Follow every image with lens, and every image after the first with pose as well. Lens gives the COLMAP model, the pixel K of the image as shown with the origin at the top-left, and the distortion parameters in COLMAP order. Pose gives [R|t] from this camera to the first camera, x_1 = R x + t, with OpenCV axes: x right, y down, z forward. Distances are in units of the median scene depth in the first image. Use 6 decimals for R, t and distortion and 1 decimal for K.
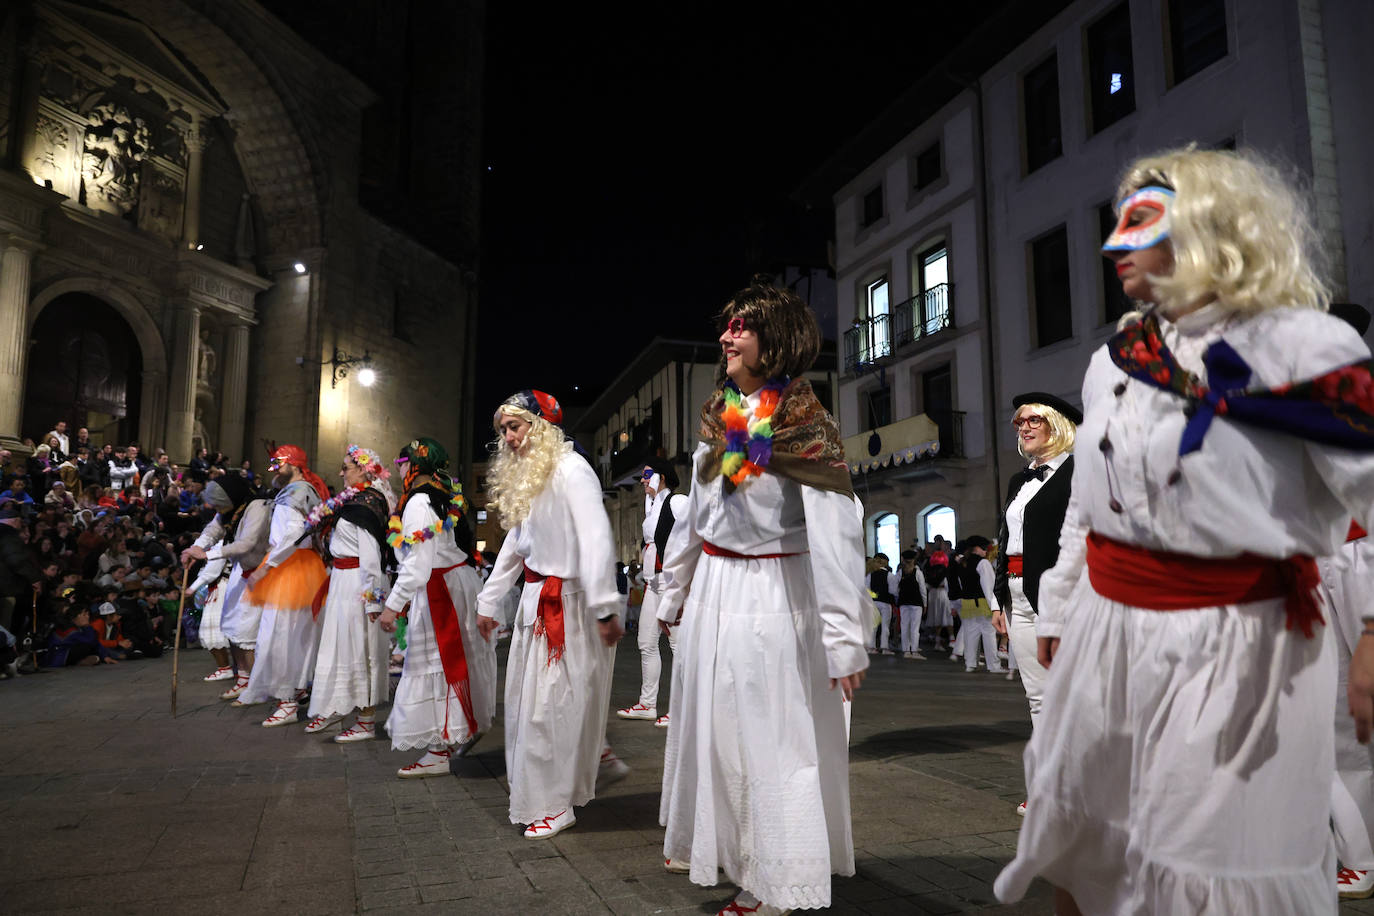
lens RADIAL K [[920.9, 0, 693.8], [0, 920.9, 471.8], [0, 0, 1]] dist [0.003510, 0.002480]
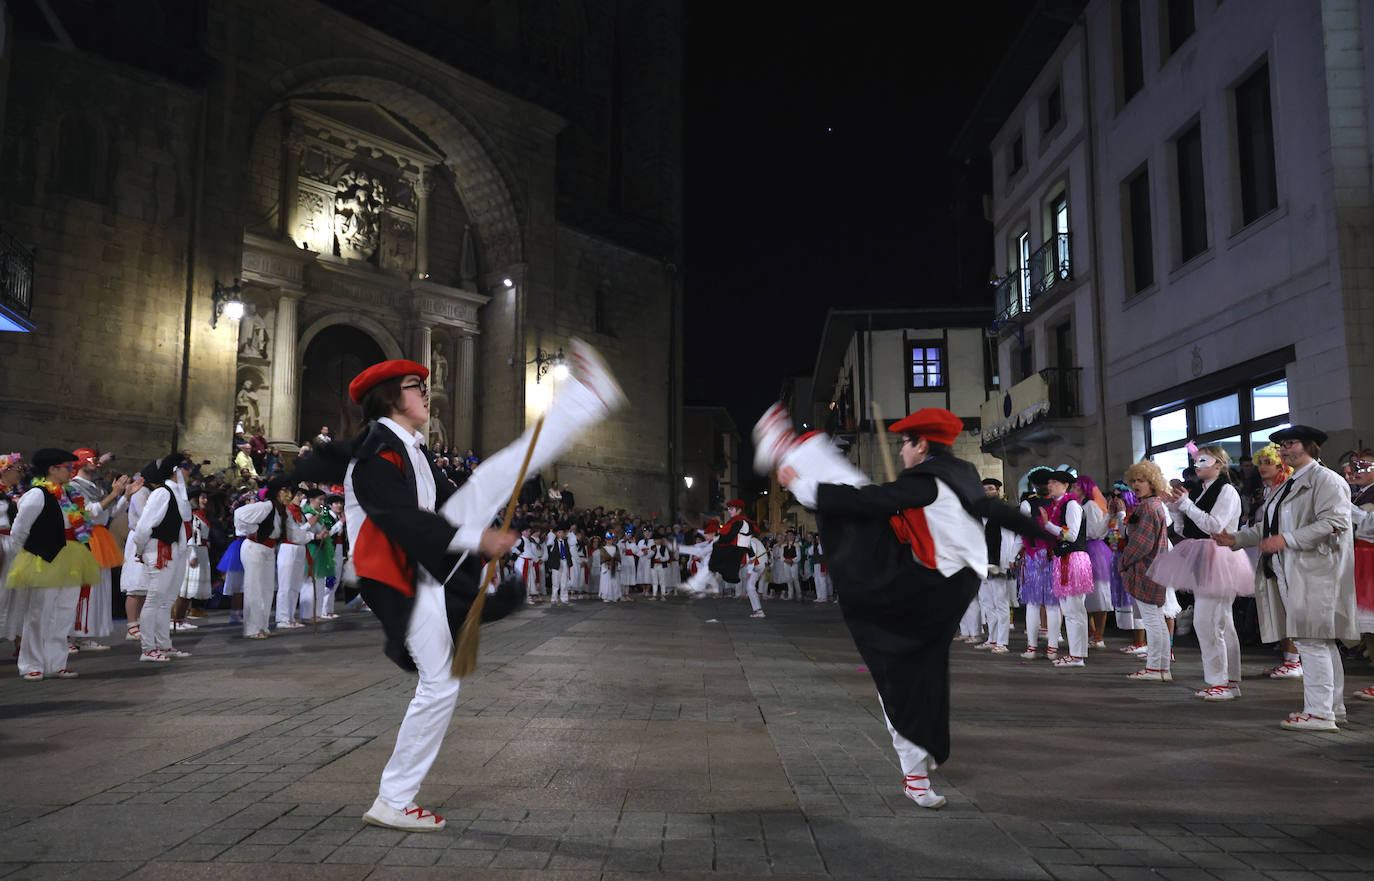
lens RADIAL K [[956.3, 0, 693.0], [0, 956.3, 458.4], [0, 0, 1]] dist [0.014316, 0.011601]
pose [[0.932823, -0.040452, -0.358057, 0.228878], [0.048394, 0.998741, 0.013242, -0.003076], [0.357070, -0.029680, 0.933606, -0.060225]]
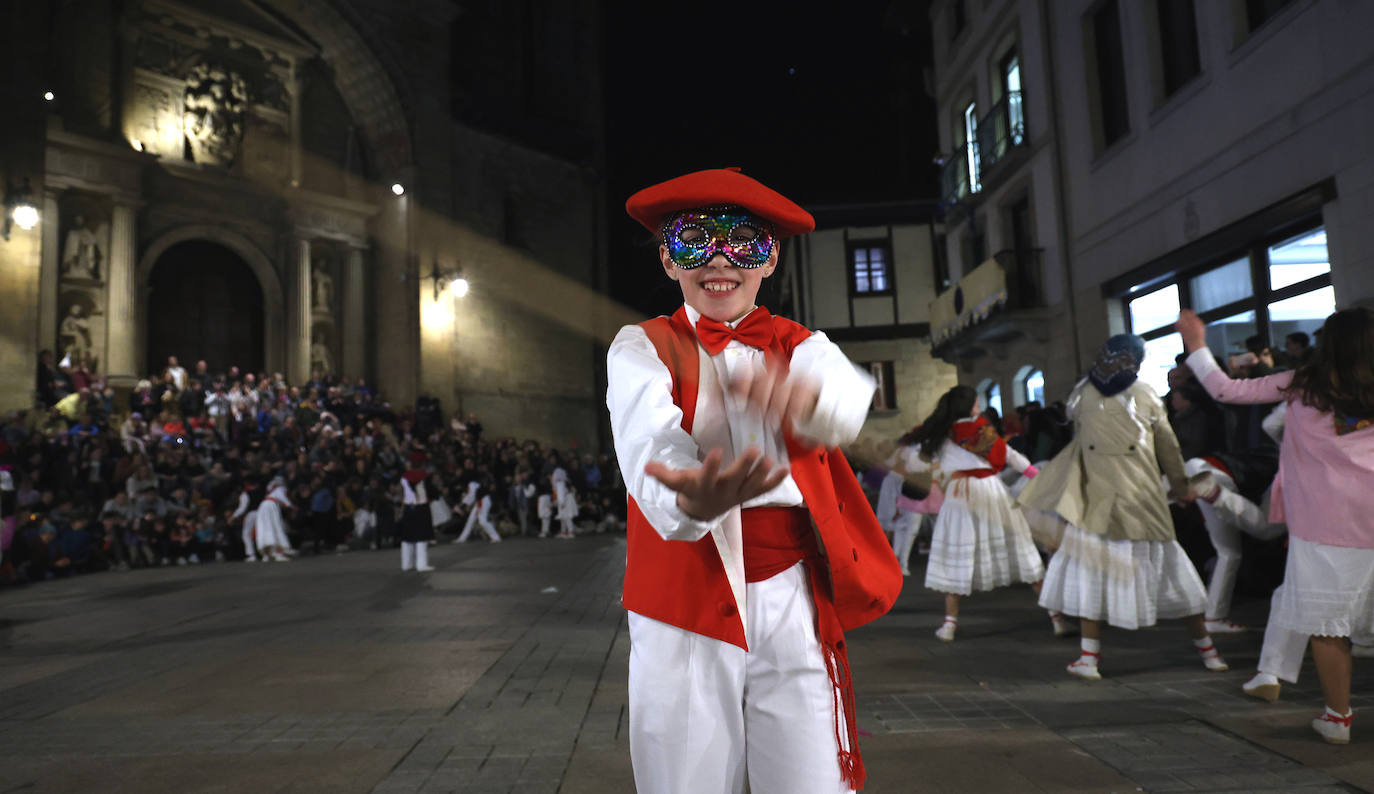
lens RADIAL K [[934.8, 0, 693.7], [0, 934.8, 382.9], [0, 0, 1]] dist [0.018437, -0.002964]
pose [[0.941676, -0.077259, -0.327533, 0.225137], [0.085232, 0.996311, 0.010035, 0.014565], [0.325549, -0.037366, 0.944787, 0.109158]]
